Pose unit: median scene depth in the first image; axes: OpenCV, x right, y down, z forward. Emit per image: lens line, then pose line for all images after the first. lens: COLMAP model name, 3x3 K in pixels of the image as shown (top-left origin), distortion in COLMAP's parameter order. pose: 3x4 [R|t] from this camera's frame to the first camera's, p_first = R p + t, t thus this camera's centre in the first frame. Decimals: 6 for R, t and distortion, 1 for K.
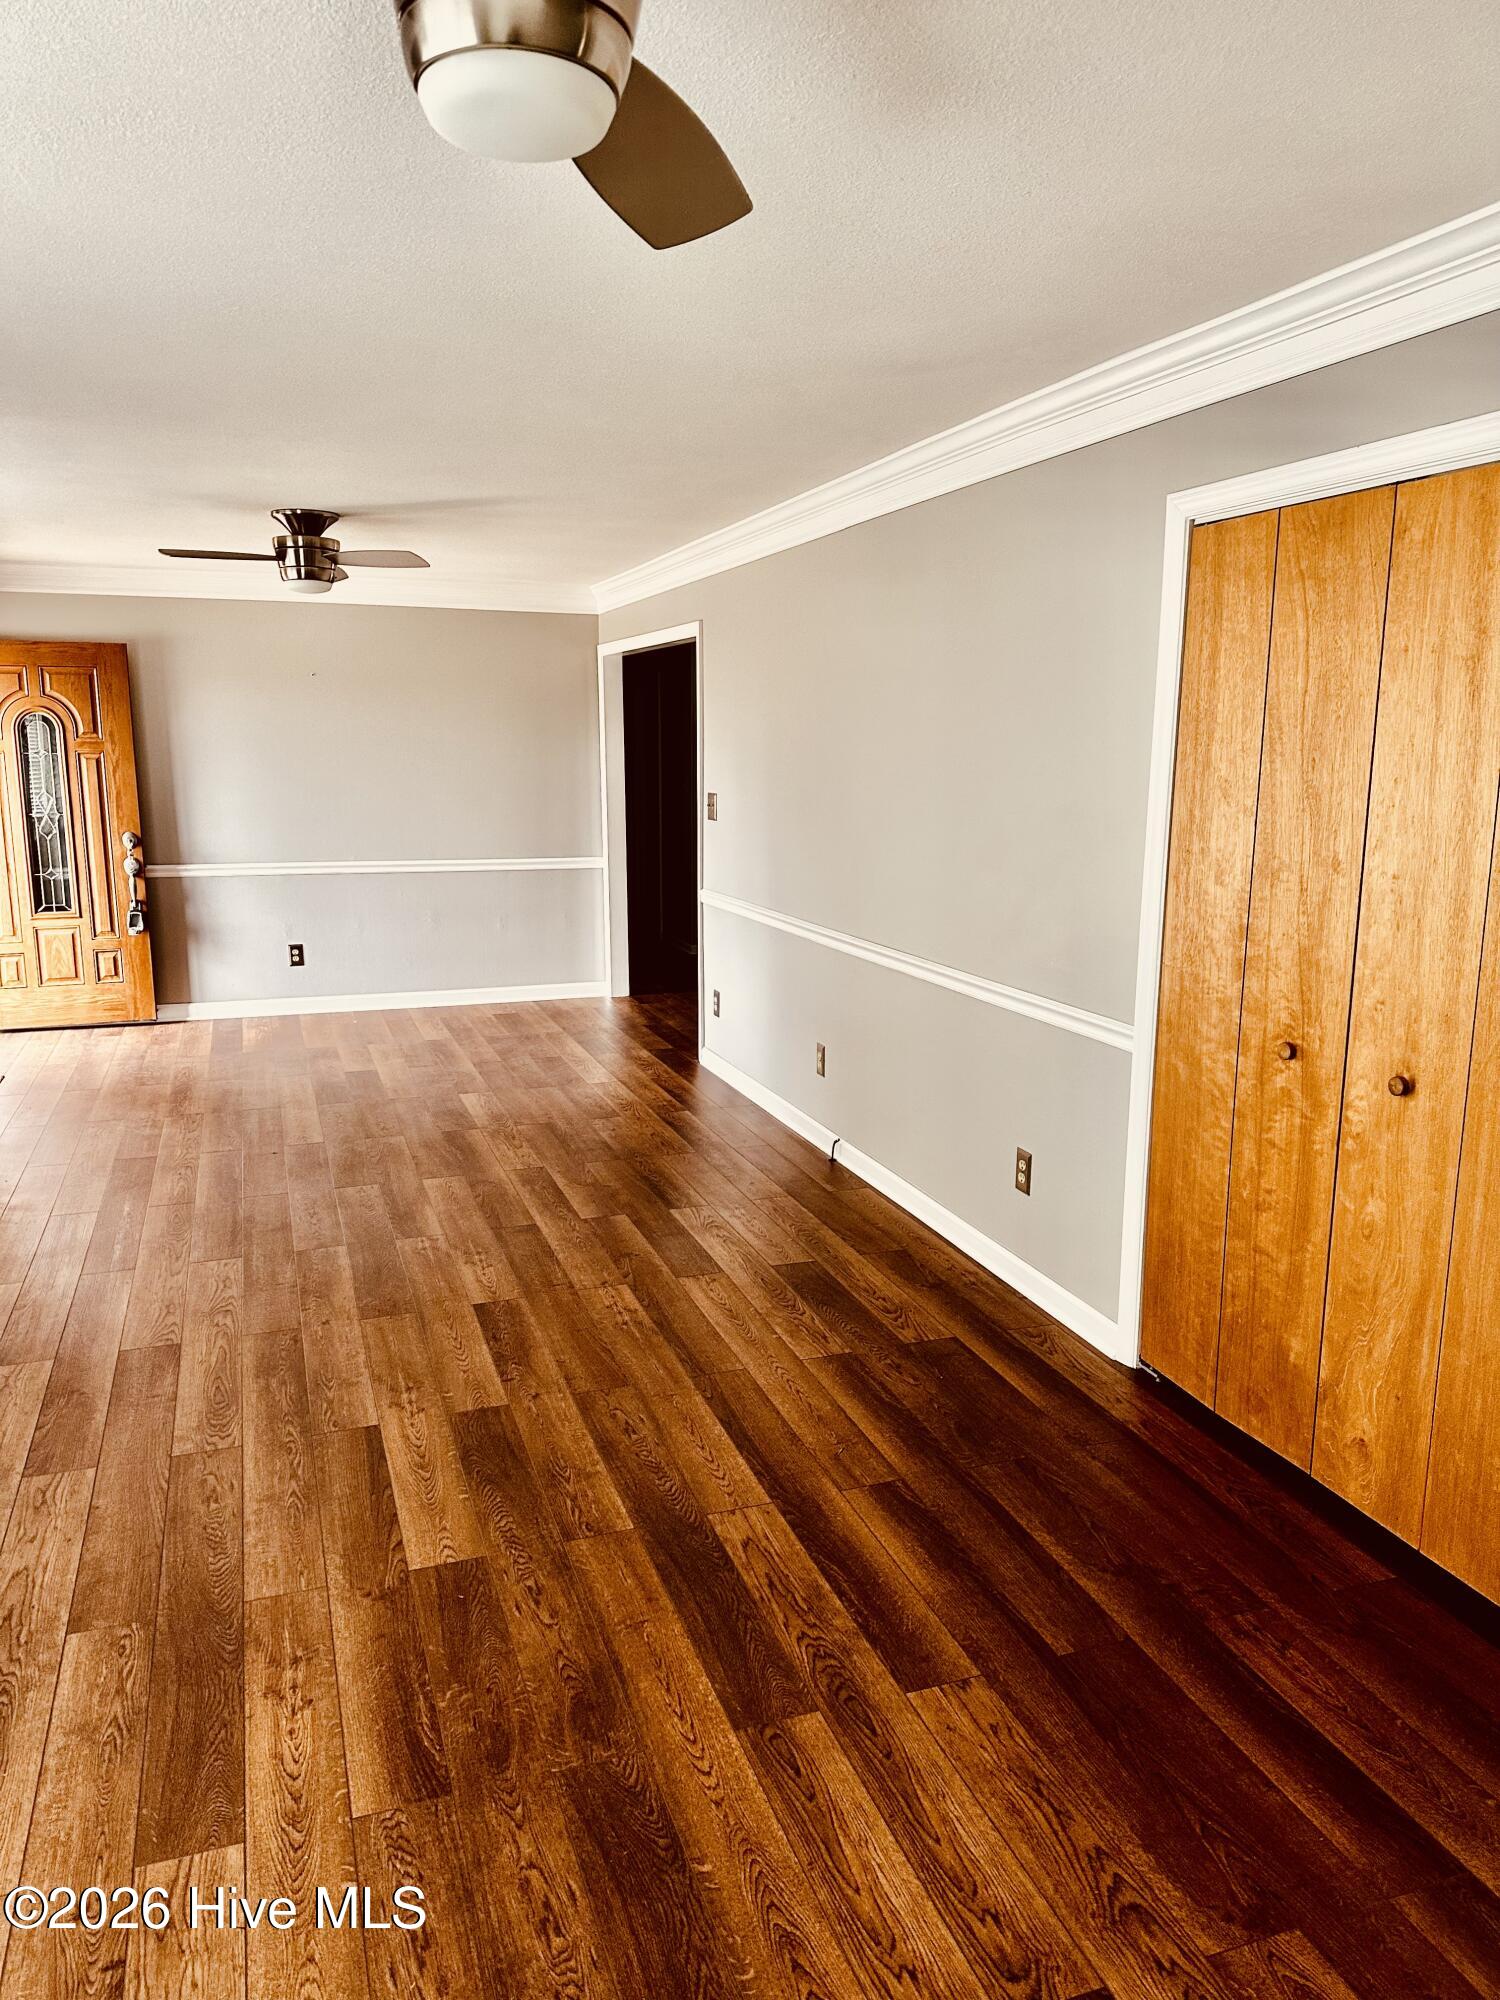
lens RADIAL K [[1398.8, 0, 750.0], [0, 1398.8, 1000.0], [0, 0, 1]] dist [0.087442, -0.024544]
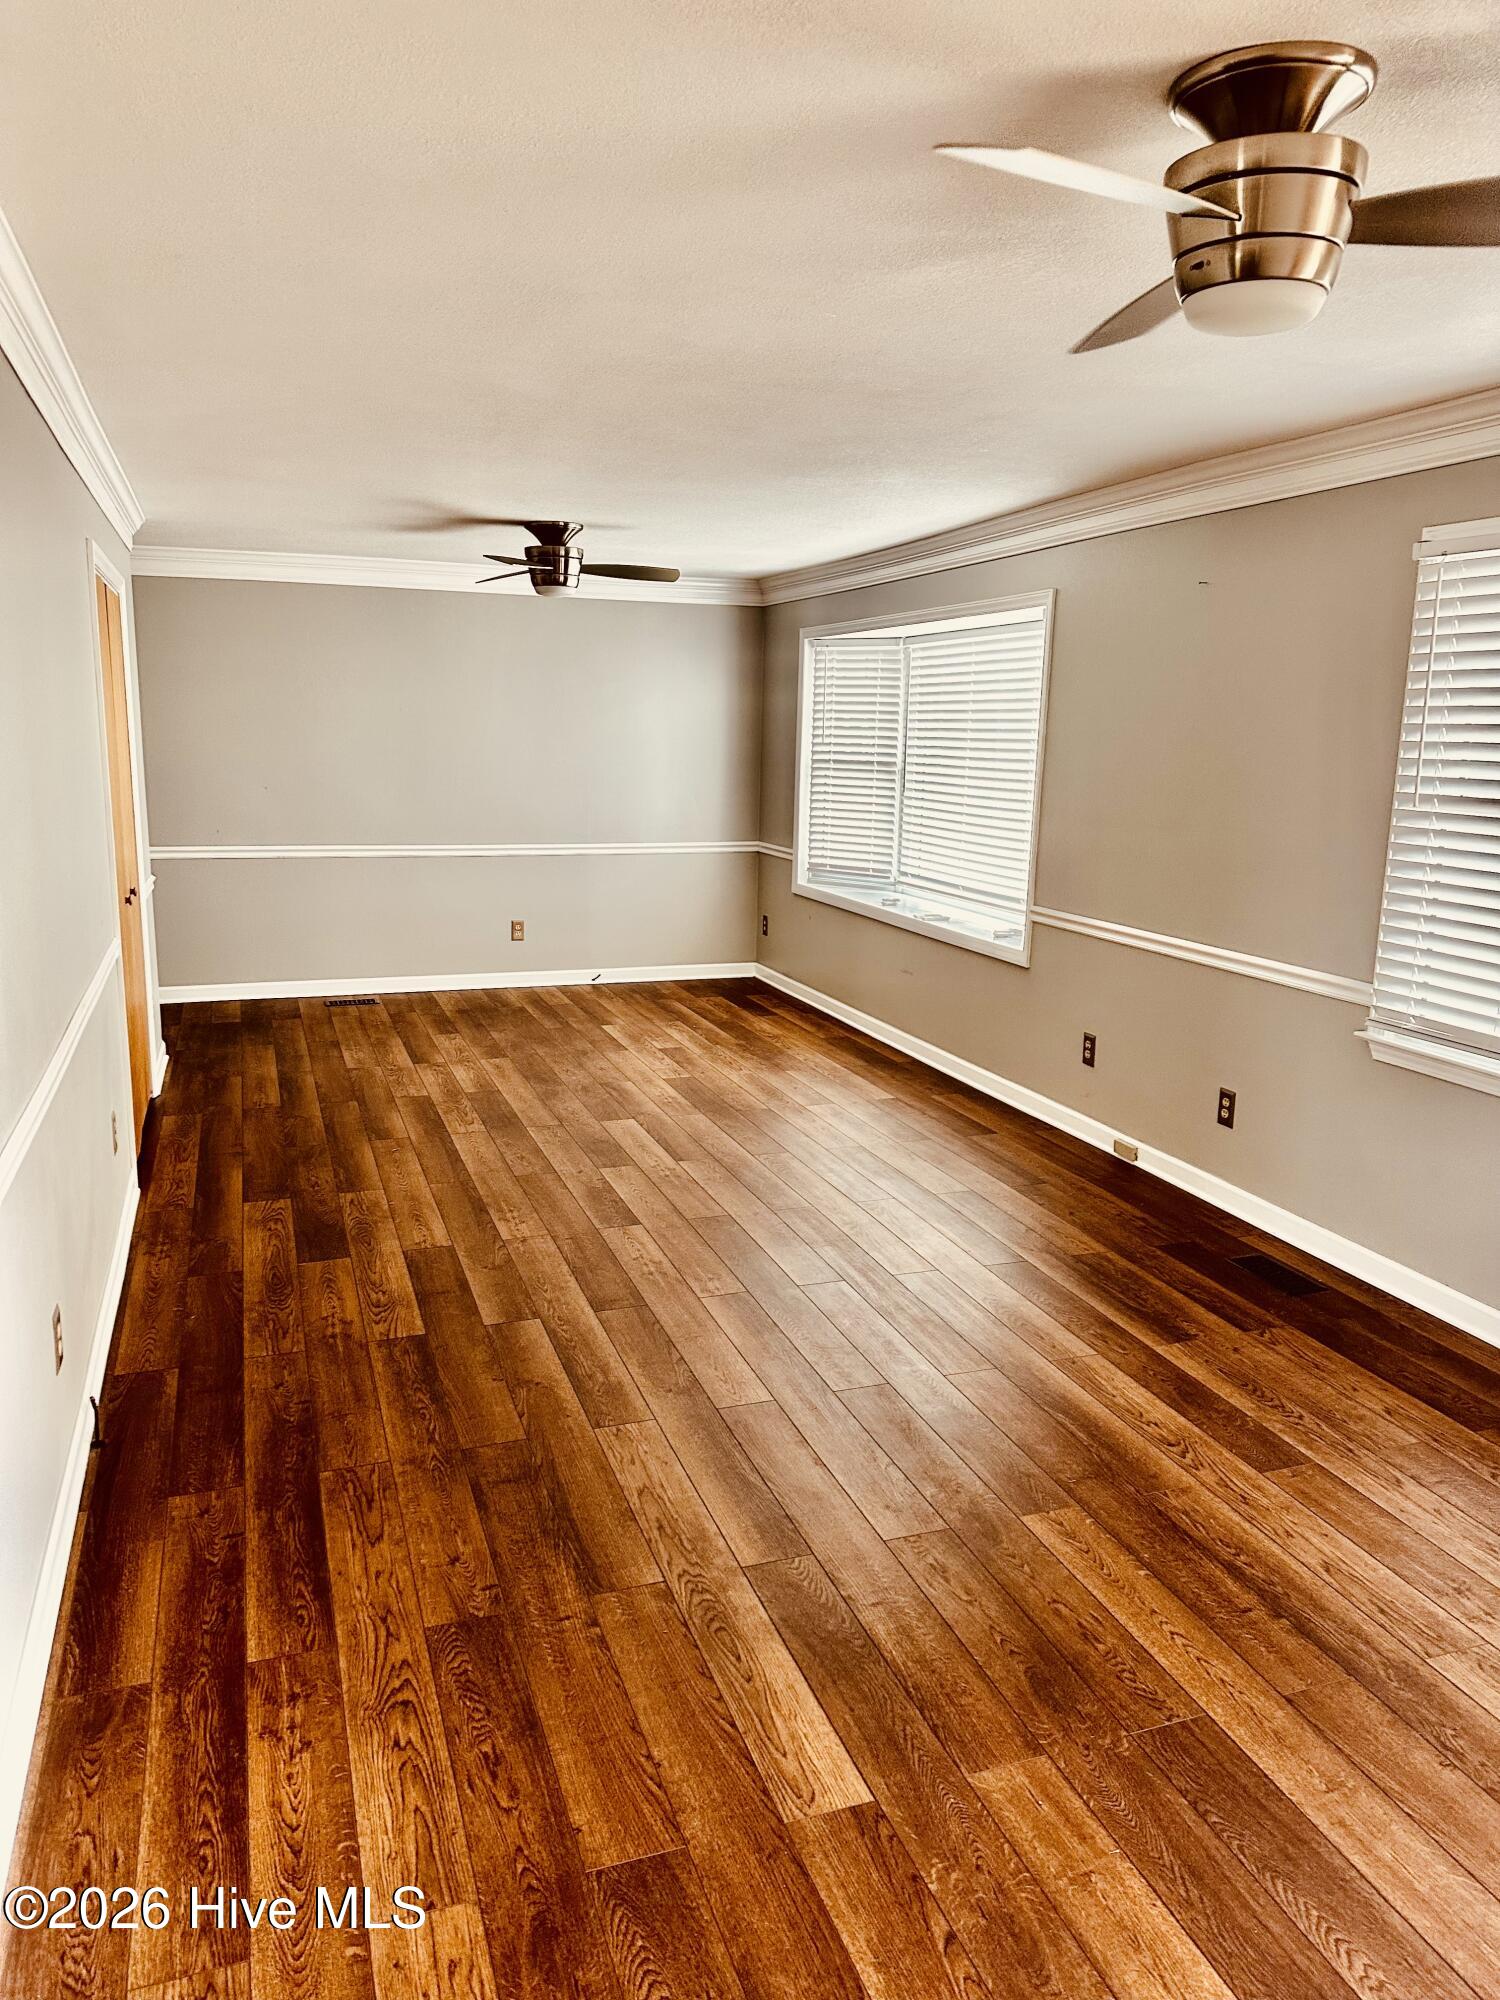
lens RADIAL K [[1398.8, 0, 750.0], [0, 1398.8, 1000.0], [0, 0, 1]] dist [0.087442, -0.024544]
pose [[-0.999634, -0.026588, -0.005022, -0.297749], [-0.026587, 0.930737, 0.364723, -0.404953], [-0.005023, 0.364723, -0.931103, 2.162203]]
